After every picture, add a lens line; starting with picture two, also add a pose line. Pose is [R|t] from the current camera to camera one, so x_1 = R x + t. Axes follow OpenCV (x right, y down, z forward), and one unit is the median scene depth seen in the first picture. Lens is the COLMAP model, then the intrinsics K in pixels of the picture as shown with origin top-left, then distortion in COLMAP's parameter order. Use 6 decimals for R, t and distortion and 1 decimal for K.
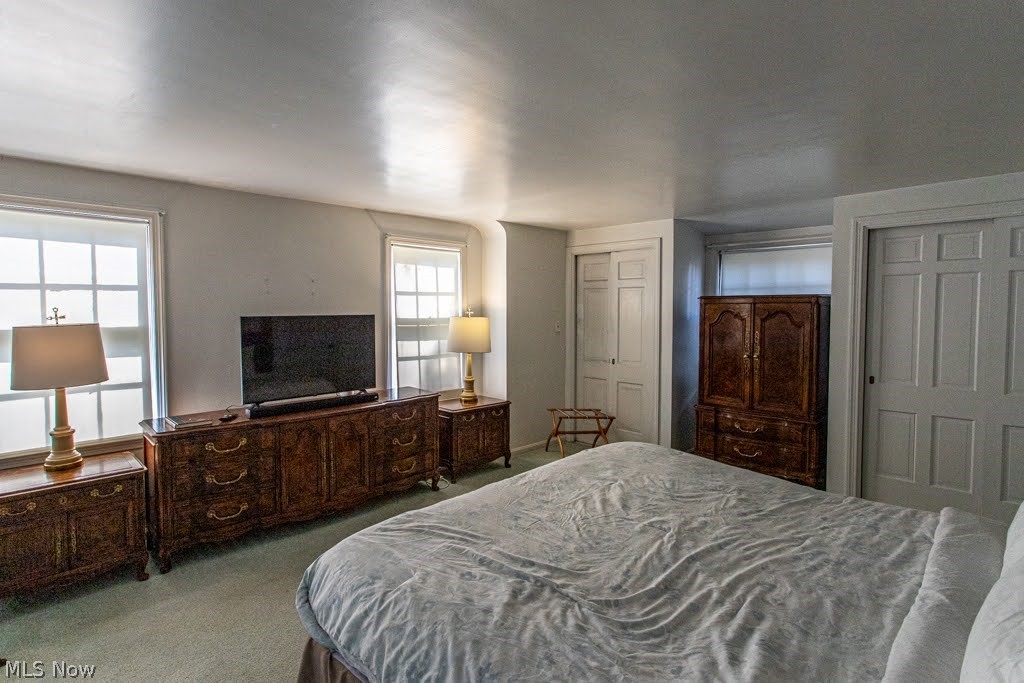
lens RADIAL K [[505.4, 0, 513.5], [0, 505.4, 340.8], [0, 0, 1]] dist [0.000100, 0.000588]
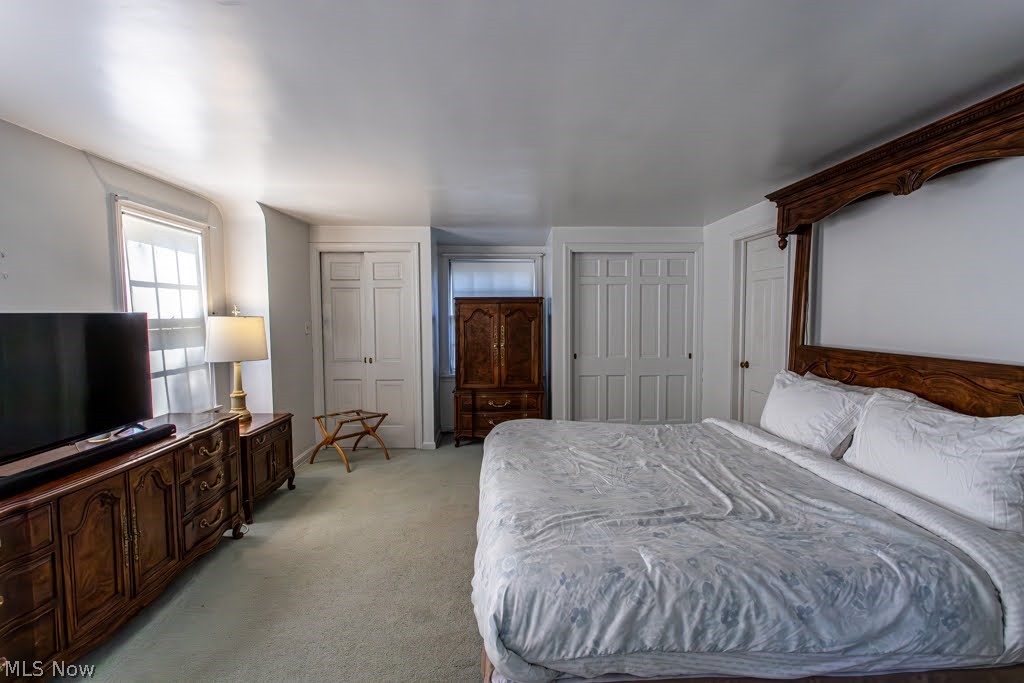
lens RADIAL K [[472.2, 0, 510.6], [0, 472.2, 345.1], [0, 0, 1]] dist [0.003599, 0.000747]
pose [[0.686141, -0.052911, 0.725541, -0.358073], [0.051564, 0.998380, 0.024045, 0.002517], [-0.725638, 0.020914, 0.687758, 0.176526]]
